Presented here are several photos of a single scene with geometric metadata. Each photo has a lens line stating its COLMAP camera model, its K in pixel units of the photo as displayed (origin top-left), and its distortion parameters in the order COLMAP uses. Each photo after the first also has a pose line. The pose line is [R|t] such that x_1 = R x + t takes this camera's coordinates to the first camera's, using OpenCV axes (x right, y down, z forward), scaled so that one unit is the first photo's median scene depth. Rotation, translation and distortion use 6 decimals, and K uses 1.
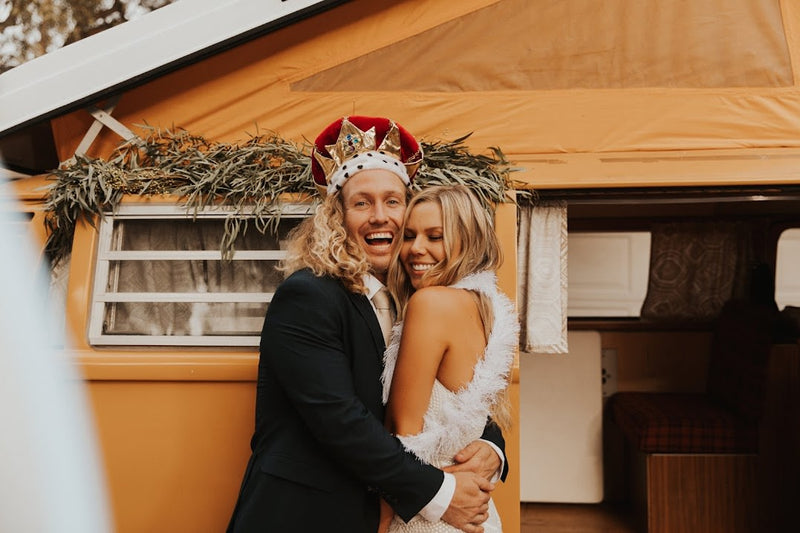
lens RADIAL K [[841.7, 0, 398.0], [0, 841.7, 288.2], [0, 0, 1]] dist [0.005309, -0.004018]
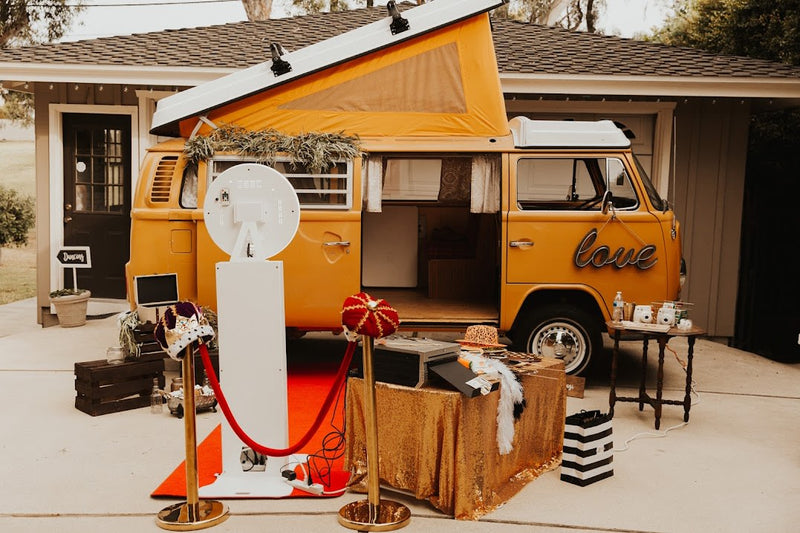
lens RADIAL K [[923.1, 0, 390.2], [0, 923.1, 267.3], [0, 0, 1]] dist [0.042370, -0.025206]
pose [[0.998039, 0.005421, 0.062361, 0.043608], [-0.011956, 0.994411, 0.104898, -0.057823], [-0.061443, -0.105438, 0.992526, -1.940564]]
